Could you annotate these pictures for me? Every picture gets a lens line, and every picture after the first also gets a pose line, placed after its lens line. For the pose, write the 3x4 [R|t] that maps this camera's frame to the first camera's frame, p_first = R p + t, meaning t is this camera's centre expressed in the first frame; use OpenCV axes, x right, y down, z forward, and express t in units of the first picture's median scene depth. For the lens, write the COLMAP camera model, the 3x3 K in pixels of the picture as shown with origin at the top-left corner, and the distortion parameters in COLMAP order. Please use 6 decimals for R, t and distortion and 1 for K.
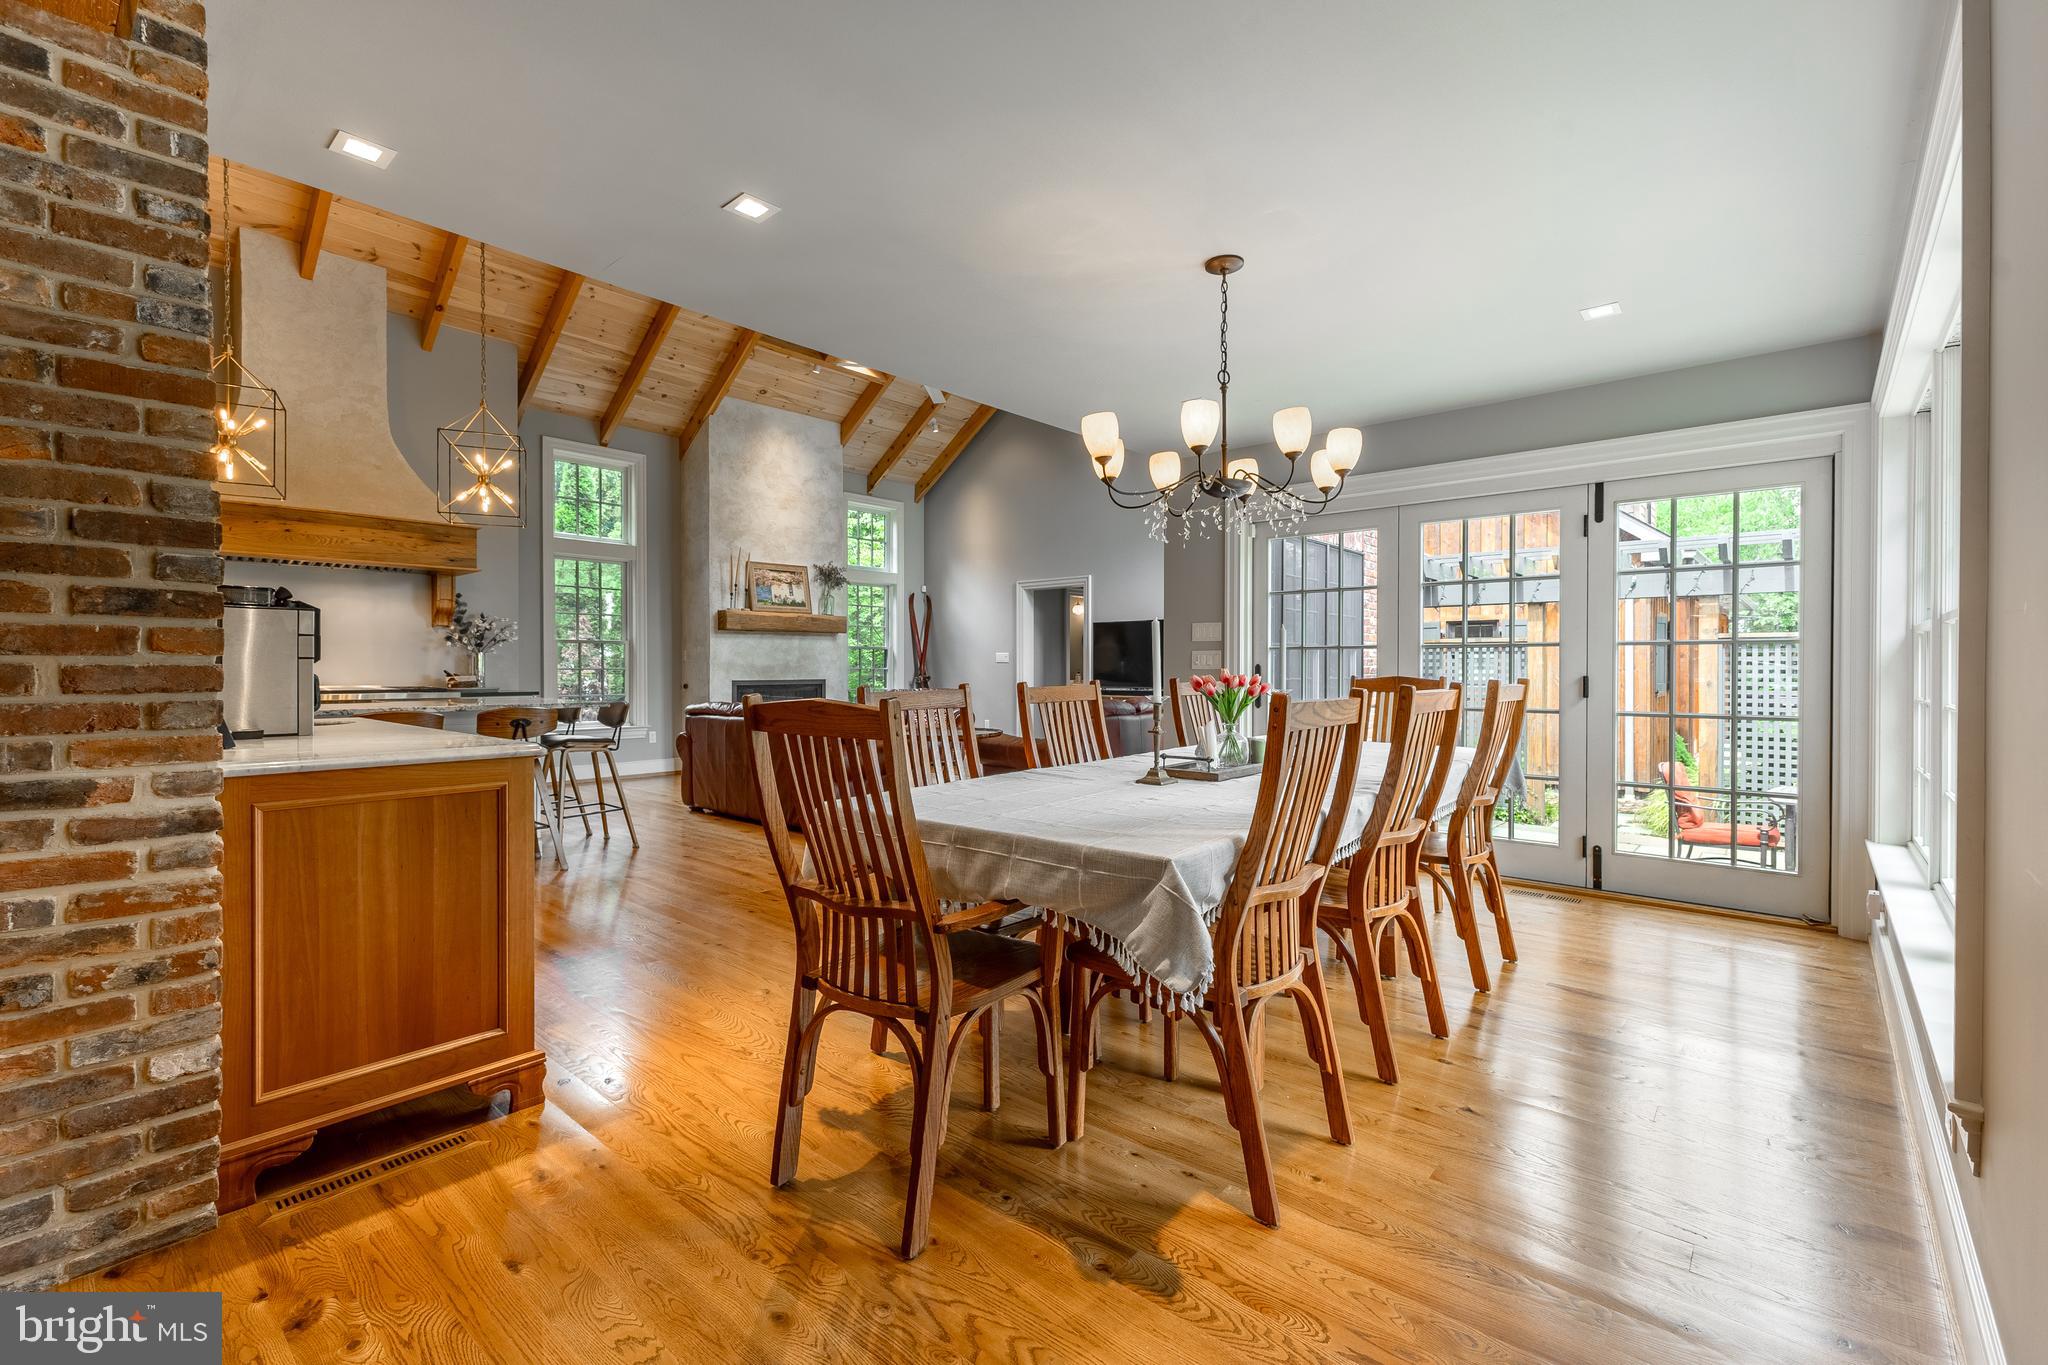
lens RADIAL K [[890.2, 0, 1025.3], [0, 890.2, 674.7], [0, 0, 1]] dist [0.011666, -0.003891]
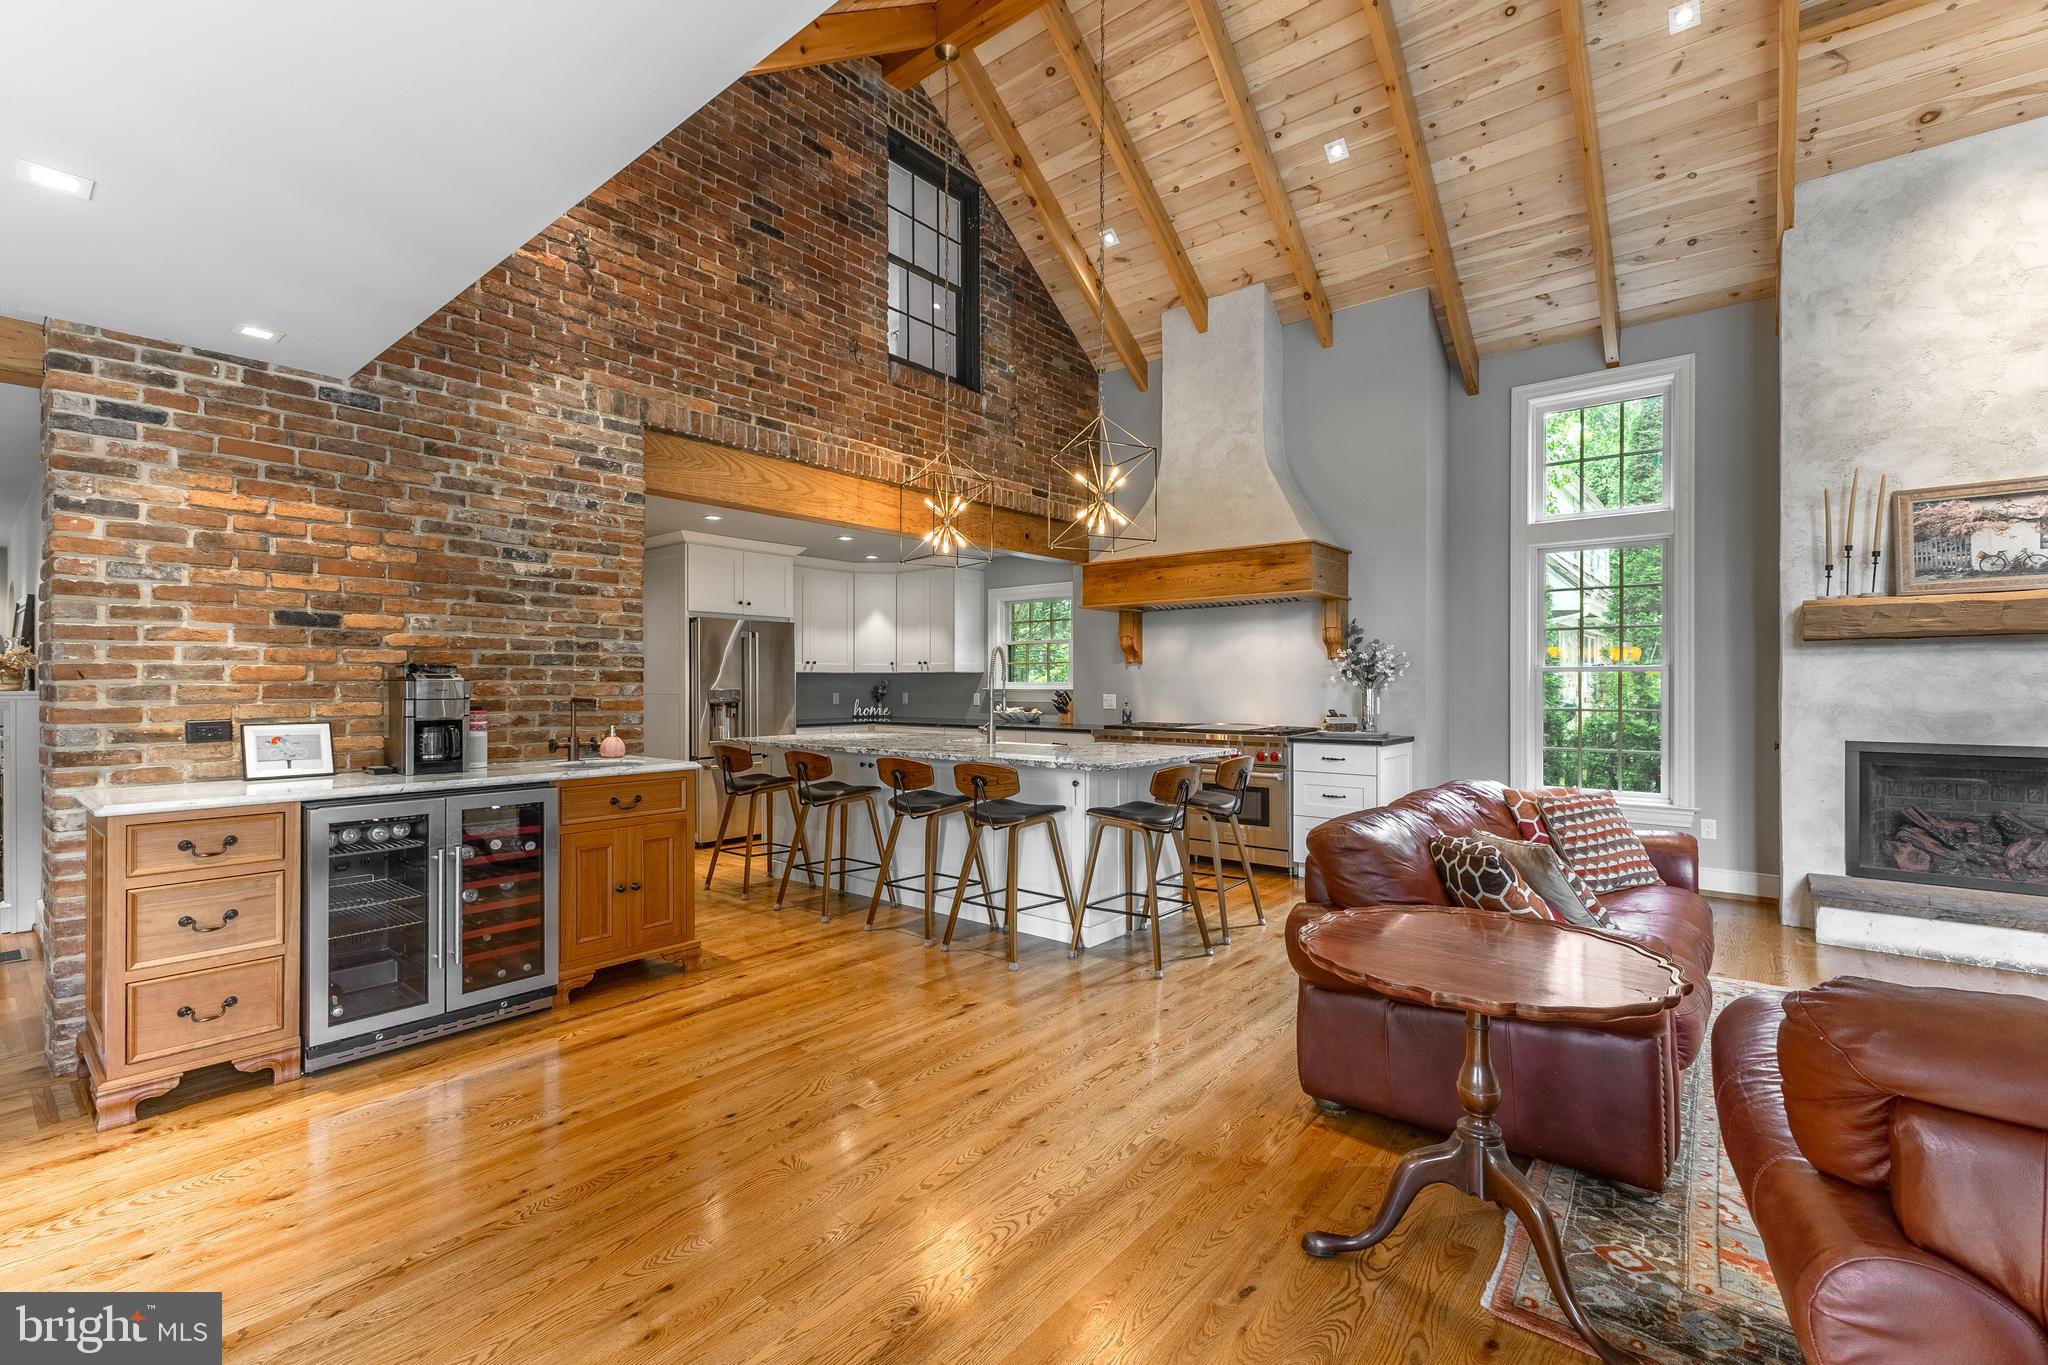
lens RADIAL K [[890.2, 0, 1032.5], [0, 890.2, 678.0], [0, 0, 1]] dist [0.011666, -0.003891]
pose [[0.028936, -0.006286, -0.999561, 0.180094], [-0.006875, 0.999955, -0.006487, -0.025413], [0.999558, 0.007060, 0.028892, 0.618112]]
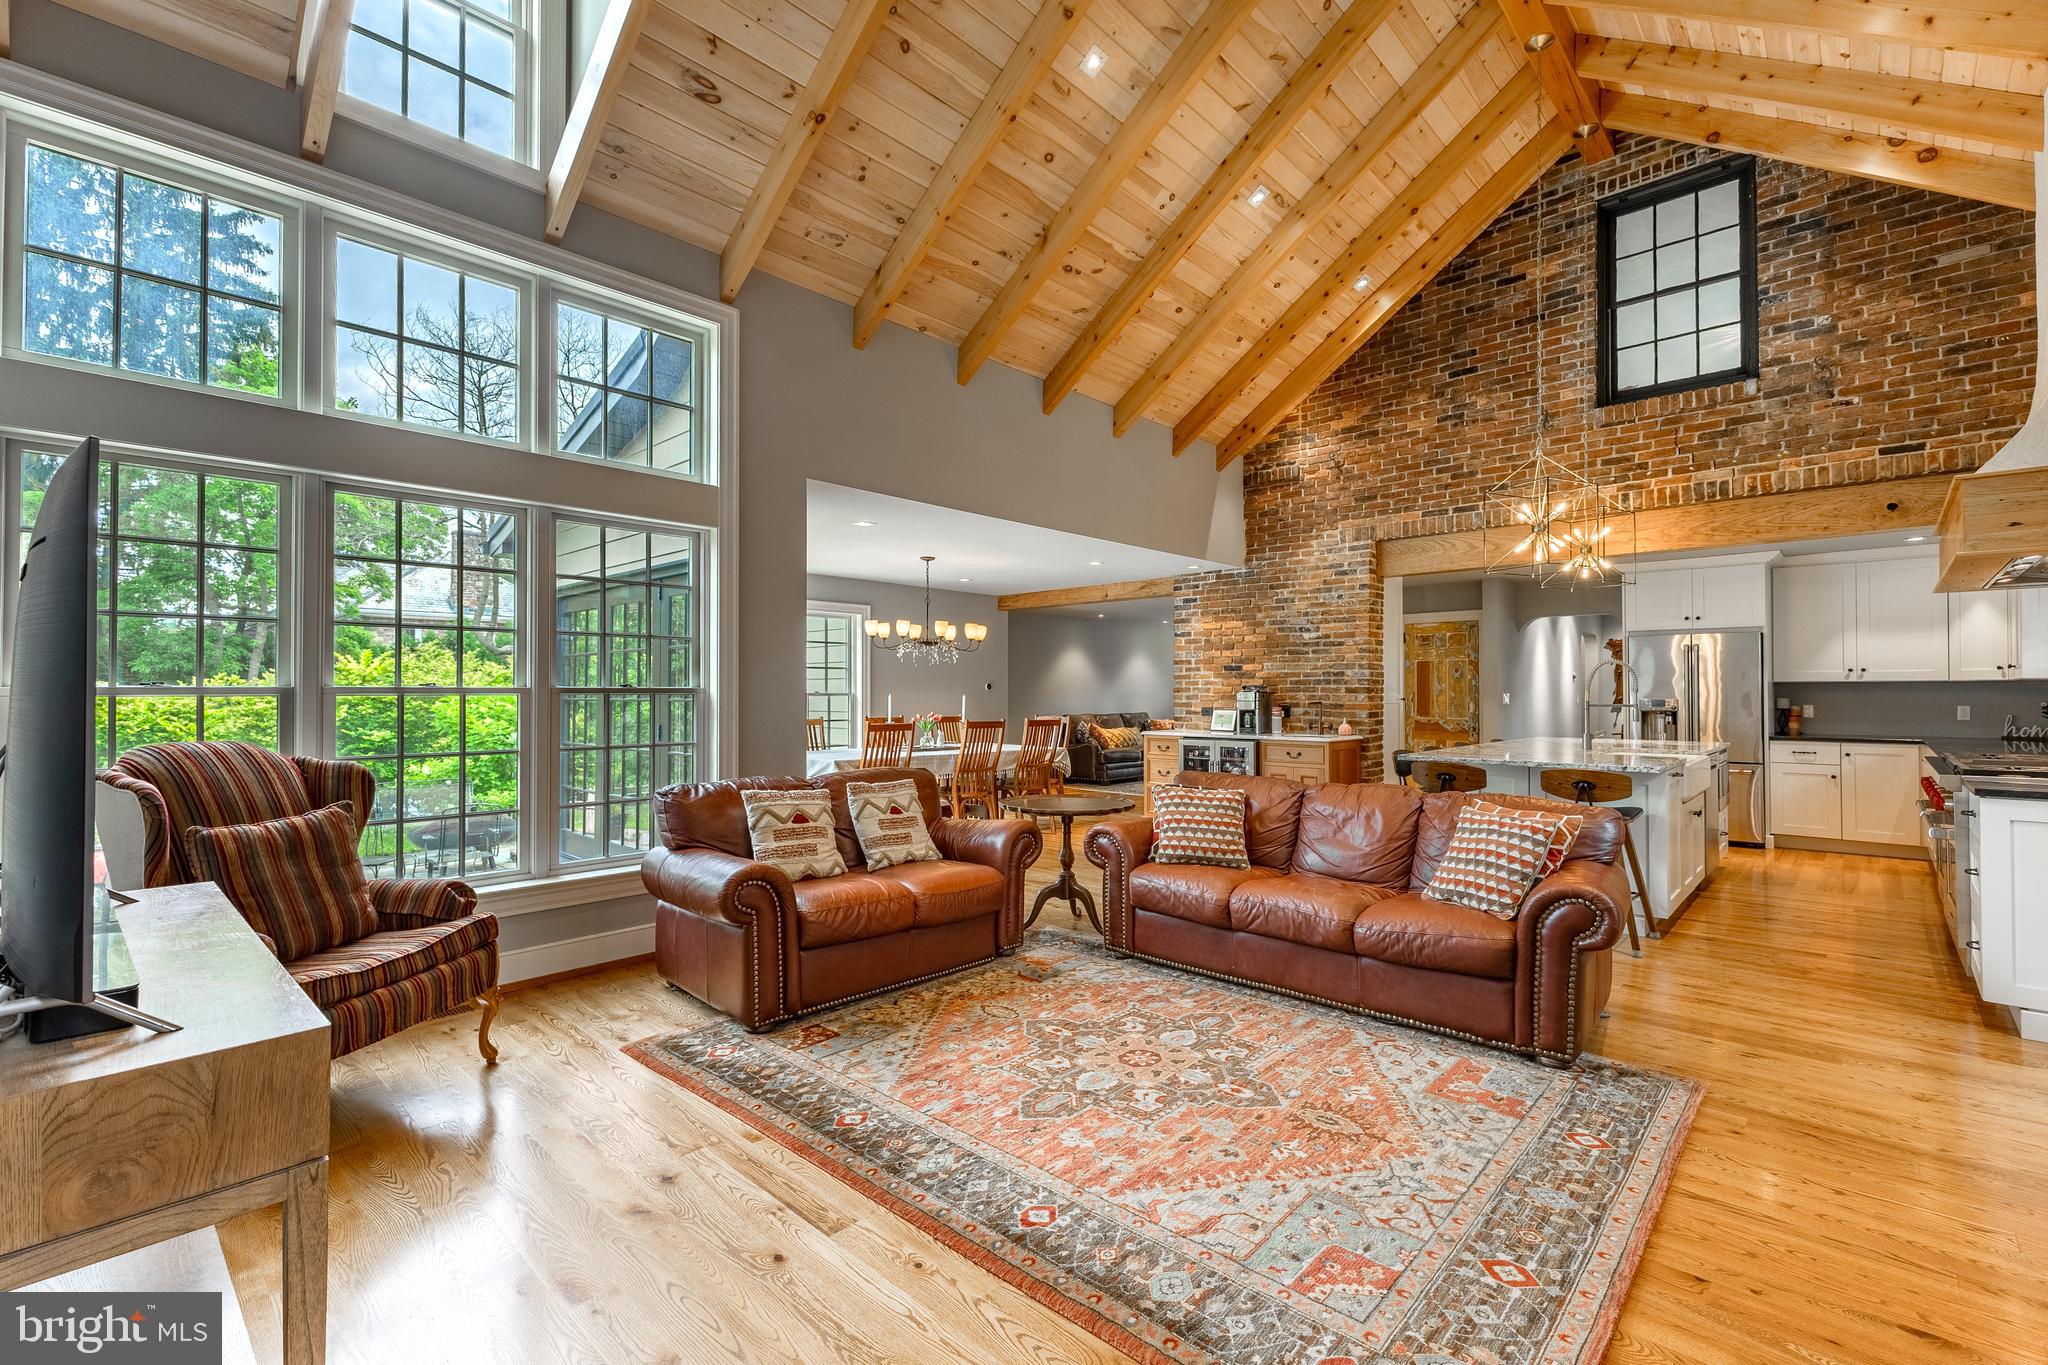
lens RADIAL K [[890.2, 0, 1022.3], [0, 890.2, 683.8], [0, 0, 1]] dist [0.011666, -0.003891]
pose [[-0.999376, 0.000838, 0.035311, -0.058890], [0.000686, 0.999990, -0.004334, -0.031272], [-0.035314, -0.004307, -0.999367, 1.391430]]
